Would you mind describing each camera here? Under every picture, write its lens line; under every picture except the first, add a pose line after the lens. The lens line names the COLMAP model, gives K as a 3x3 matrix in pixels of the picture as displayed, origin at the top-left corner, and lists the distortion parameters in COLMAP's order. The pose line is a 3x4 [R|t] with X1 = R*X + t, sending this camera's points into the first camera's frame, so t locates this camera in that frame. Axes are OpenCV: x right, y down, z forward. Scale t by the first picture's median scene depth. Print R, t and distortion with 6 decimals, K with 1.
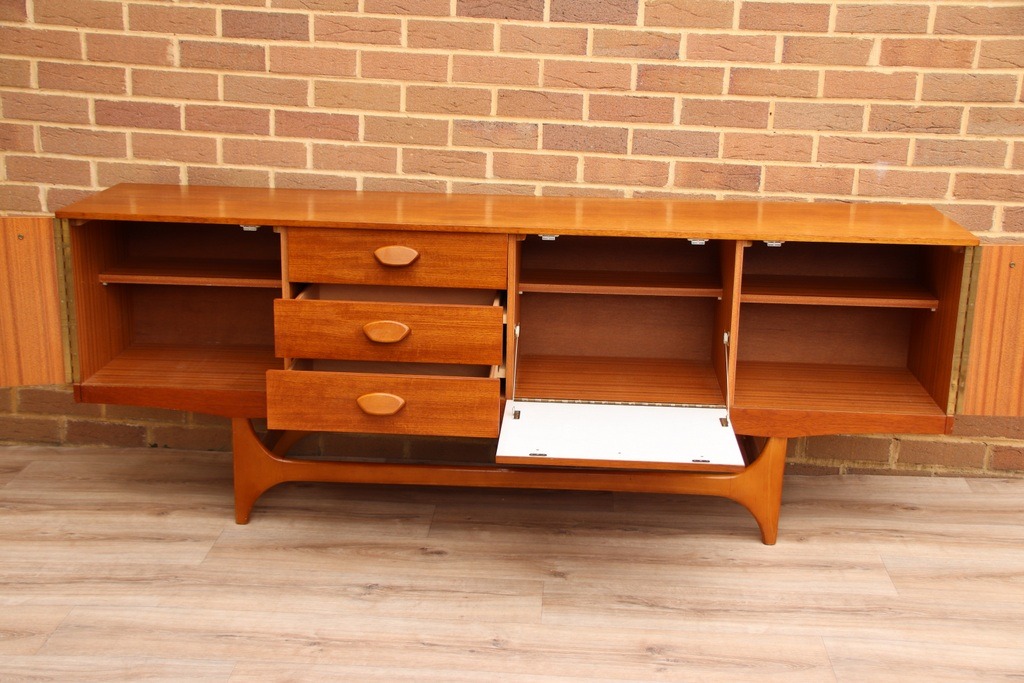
lens RADIAL K [[1351.2, 0, 512.2], [0, 1351.2, 355.8], [0, 0, 1]] dist [0.146133, 0.000000]
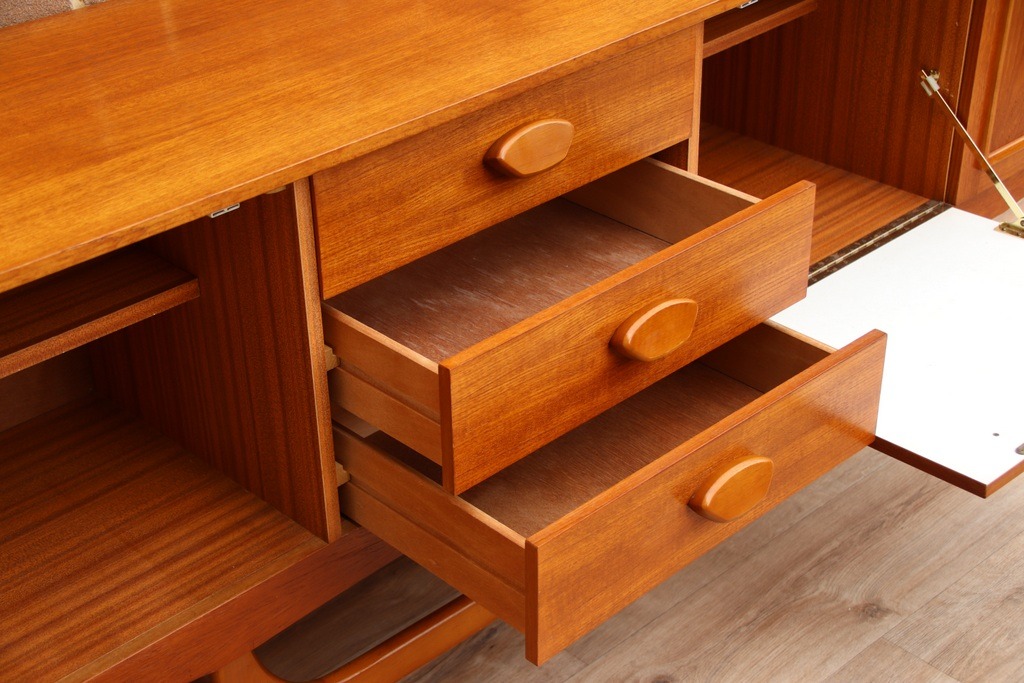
lens RADIAL K [[1711.4, 0, 501.9], [0, 1711.4, 354.0], [0, 0, 1]] dist [0.293447, 0.000000]
pose [[0.683759, -0.404296, 0.607468, -0.392273], [0.234805, 0.910108, 0.341422, -0.177301], [-0.690898, -0.090814, 0.717226, 0.546583]]
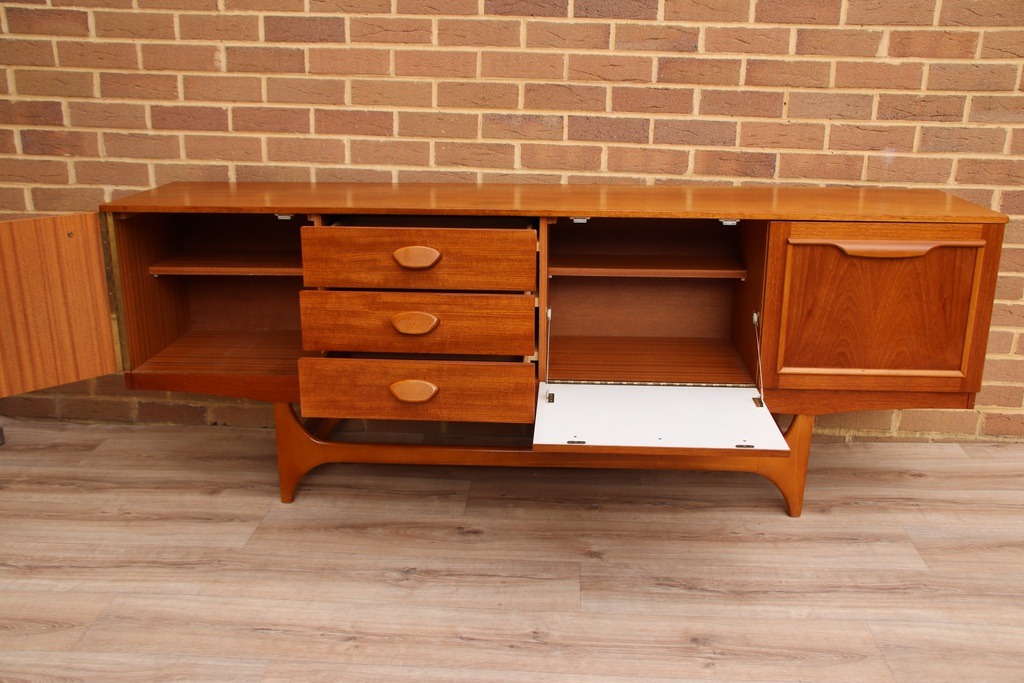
lens RADIAL K [[968.5, 0, 512.3], [0, 968.5, 351.4], [0, 0, 1]] dist [-0.028941, 0.000000]
pose [[0.999801, -0.014870, -0.013287, -0.013223], [0.015162, 0.999638, 0.022218, -0.006231], [0.012952, -0.022415, 0.999665, 0.249797]]
